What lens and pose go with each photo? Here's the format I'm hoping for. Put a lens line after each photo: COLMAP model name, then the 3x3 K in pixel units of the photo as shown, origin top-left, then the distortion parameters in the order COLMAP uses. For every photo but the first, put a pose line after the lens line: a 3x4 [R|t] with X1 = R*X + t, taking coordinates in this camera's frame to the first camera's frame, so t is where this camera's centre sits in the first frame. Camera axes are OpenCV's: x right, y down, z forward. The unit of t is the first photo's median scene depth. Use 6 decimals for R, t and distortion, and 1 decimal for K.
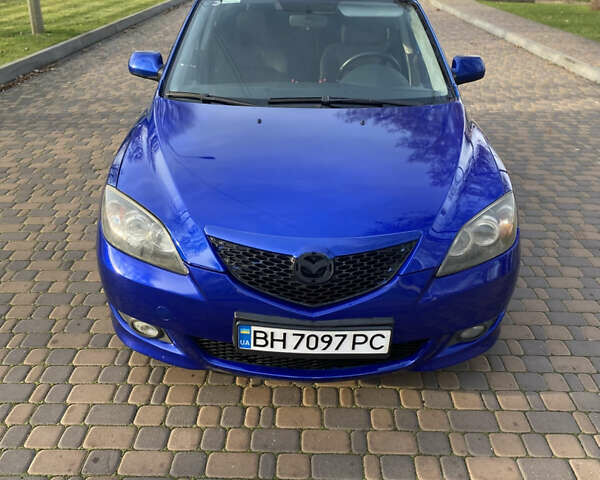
lens RADIAL K [[601.3, 0, 304.2], [0, 601.3, 240.7], [0, 0, 1]] dist [0.069381, -0.093427]
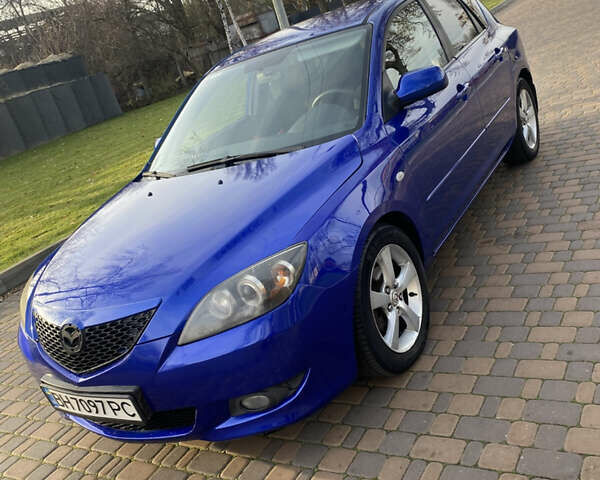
lens RADIAL K [[601.3, 0, 304.2], [0, 601.3, 240.7], [0, 0, 1]] dist [0.069381, -0.093427]
pose [[0.809058, -0.085508, -0.581475, 0.916333], [0.067354, 0.996331, -0.052799, -0.040584], [0.583856, 0.003553, 0.811849, 0.309684]]
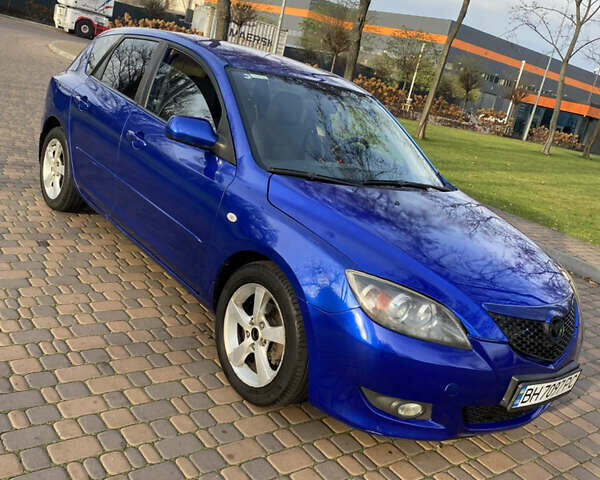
lens RADIAL K [[601.3, 0, 304.2], [0, 601.3, 240.7], [0, 0, 1]] dist [0.069381, -0.093427]
pose [[0.744807, -0.011986, 0.667172, -1.079617], [0.068881, 0.995878, -0.059006, -0.089532], [-0.663715, 0.089903, 0.742563, 0.347969]]
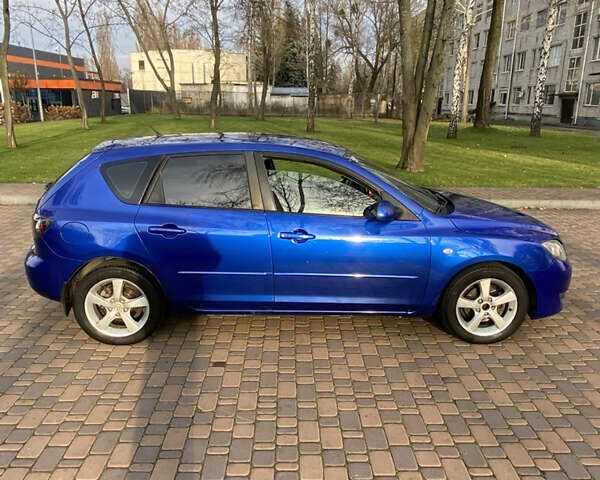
lens RADIAL K [[463.5, 0, 300.0], [0, 463.5, 240.0], [0, 0, 1]] dist [-0.004318, -0.010180]
pose [[0.001581, -0.288682, 0.957424, -1.757529], [0.442306, 0.858882, 0.258239, -0.830388], [-0.896863, 0.423066, 0.129044, 1.550024]]
